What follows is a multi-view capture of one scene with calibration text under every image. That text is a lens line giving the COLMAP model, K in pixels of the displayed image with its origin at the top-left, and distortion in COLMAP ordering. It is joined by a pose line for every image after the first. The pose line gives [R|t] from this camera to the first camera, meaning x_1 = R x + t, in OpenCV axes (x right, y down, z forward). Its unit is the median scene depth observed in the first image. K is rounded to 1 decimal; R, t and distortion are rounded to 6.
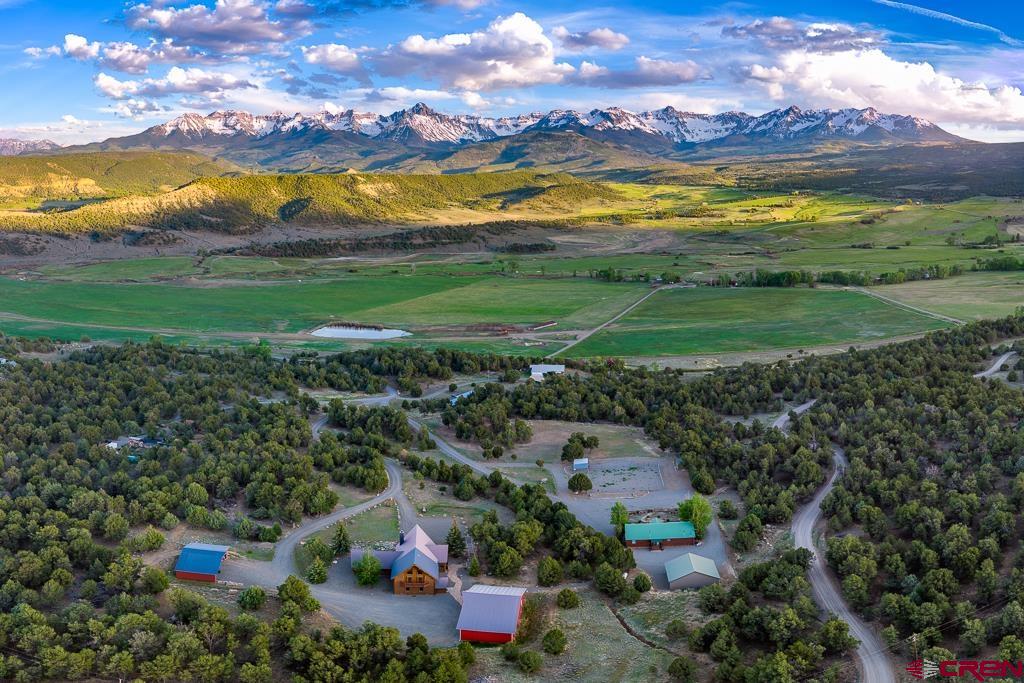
lens RADIAL K [[2003.7, 0, 510.7], [0, 2003.7, 342.2], [0, 0, 1]] dist [-0.058051, 0.000000]
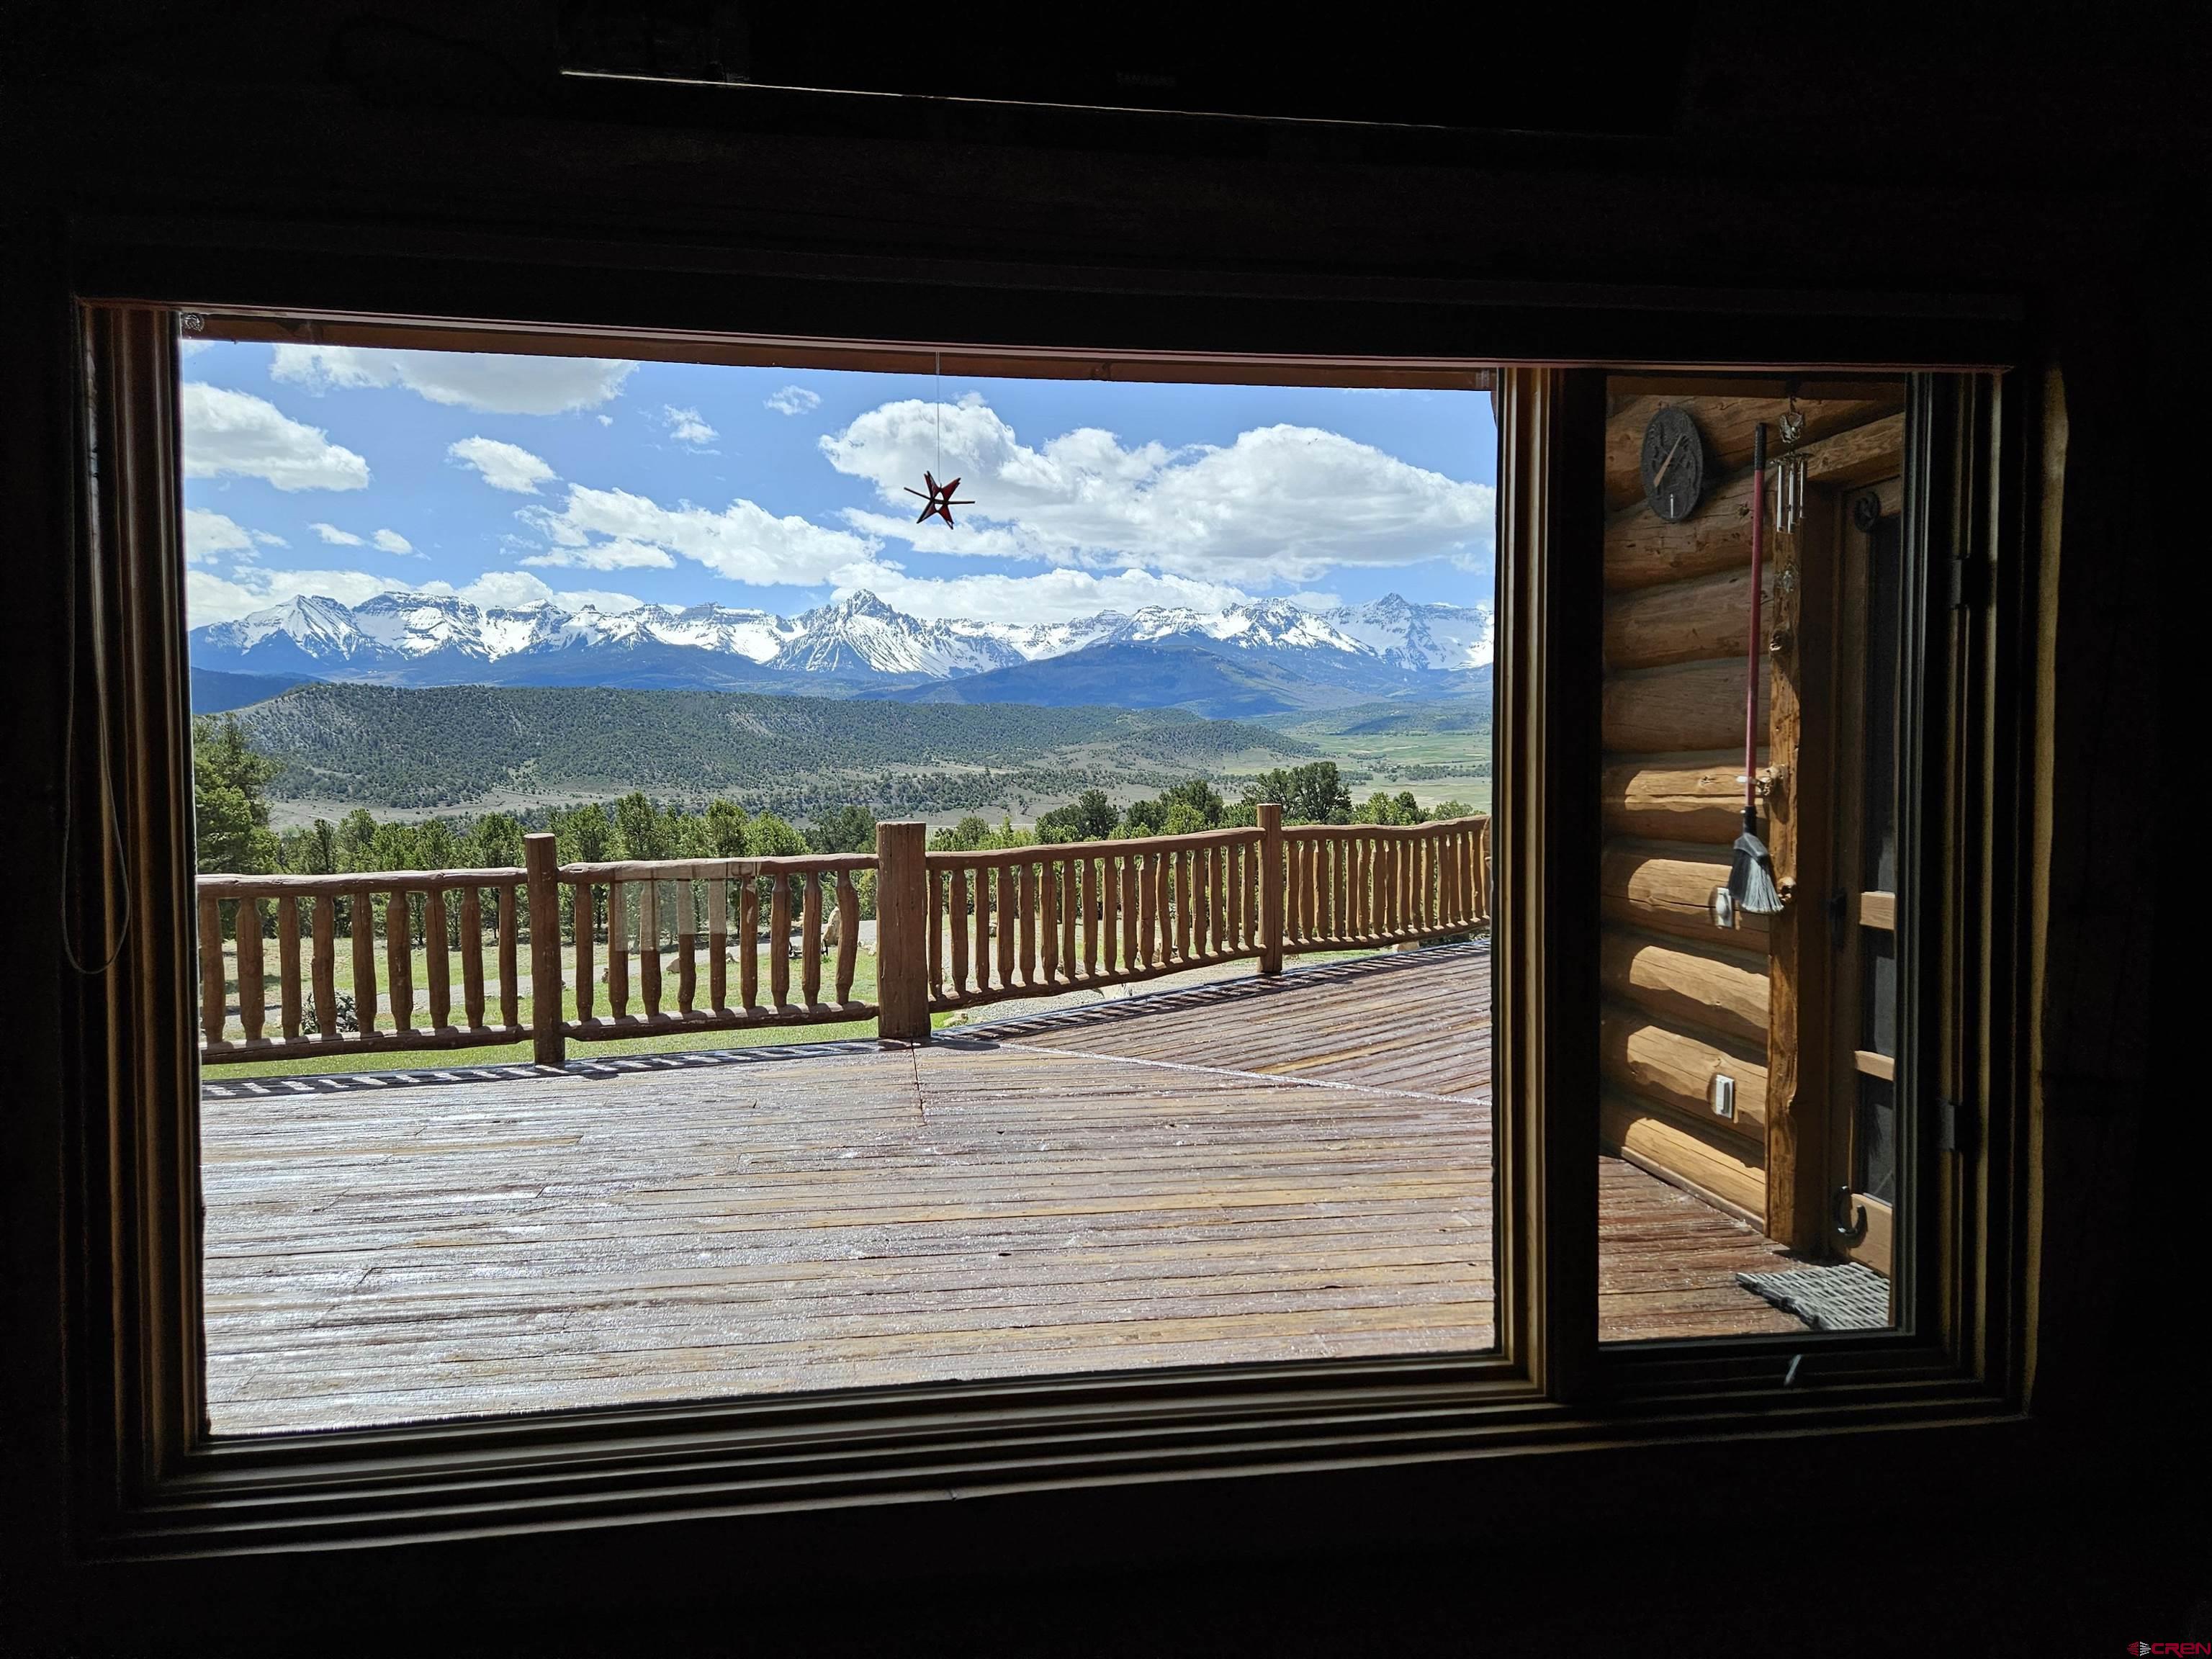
lens RADIAL K [[1547.6, 0, 1117.2], [0, 1547.6, 820.7], [0, 0, 1]] dist [0.009011, -0.029927]
pose [[0.992513, 0.006453, -0.121967, 0.065191], [-0.013541, 0.998261, -0.057376, -0.048276], [0.121385, 0.058598, 0.990874, 0.696536]]
